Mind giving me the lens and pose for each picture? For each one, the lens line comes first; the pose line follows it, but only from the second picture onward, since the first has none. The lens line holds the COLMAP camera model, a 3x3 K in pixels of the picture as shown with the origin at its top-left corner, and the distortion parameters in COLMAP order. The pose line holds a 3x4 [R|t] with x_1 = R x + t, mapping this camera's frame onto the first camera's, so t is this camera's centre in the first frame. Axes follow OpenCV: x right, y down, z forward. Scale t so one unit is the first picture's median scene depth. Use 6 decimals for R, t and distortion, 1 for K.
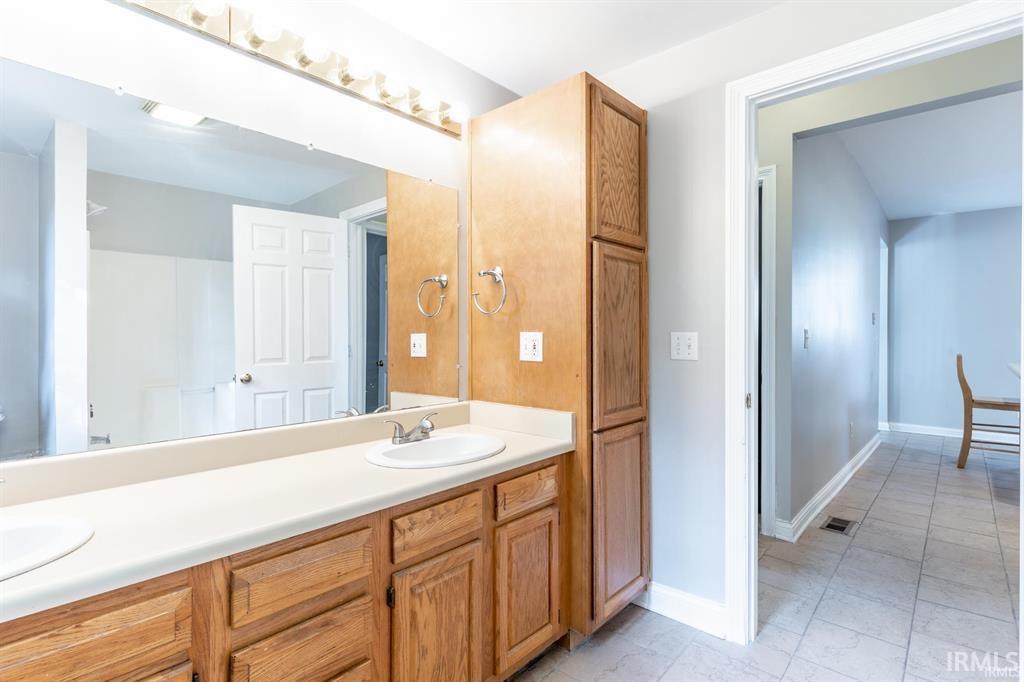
lens RADIAL K [[498.0, 0, 503.7], [0, 498.0, 342.0], [0, 0, 1]] dist [-0.000265, 0.000752]
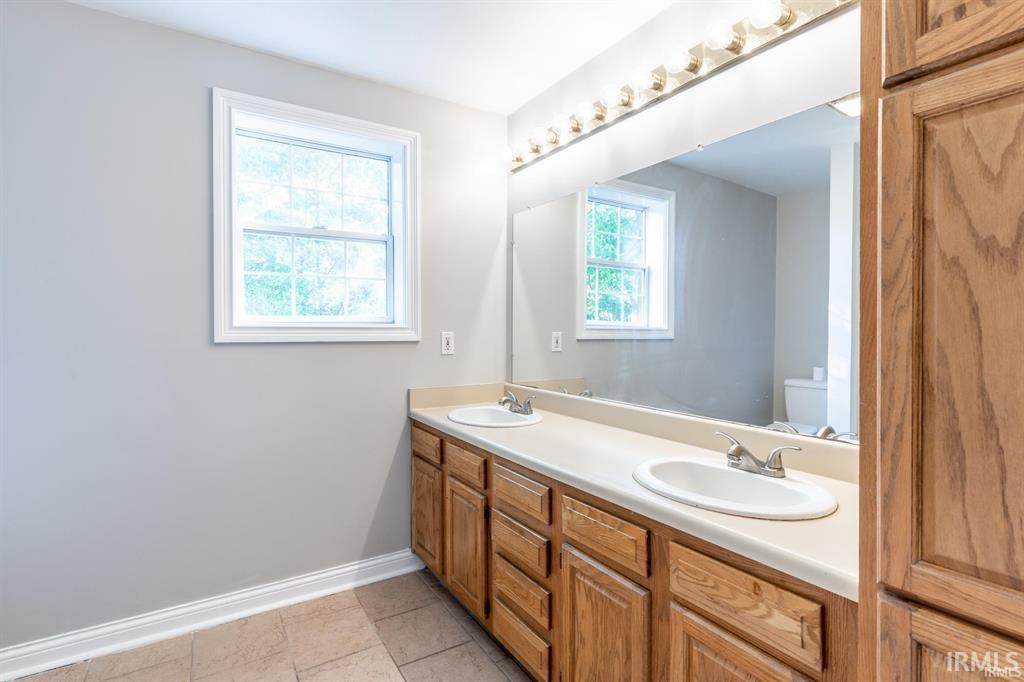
lens RADIAL K [[498.0, 0, 509.5], [0, 498.0, 333.1], [0, 0, 1]] dist [-0.000265, 0.000752]
pose [[-0.267651, 0.010336, -0.963461, 0.816346], [-0.006966, 0.999896, 0.012662, -0.027311], [0.963491, 0.010100, -0.267551, 1.050486]]
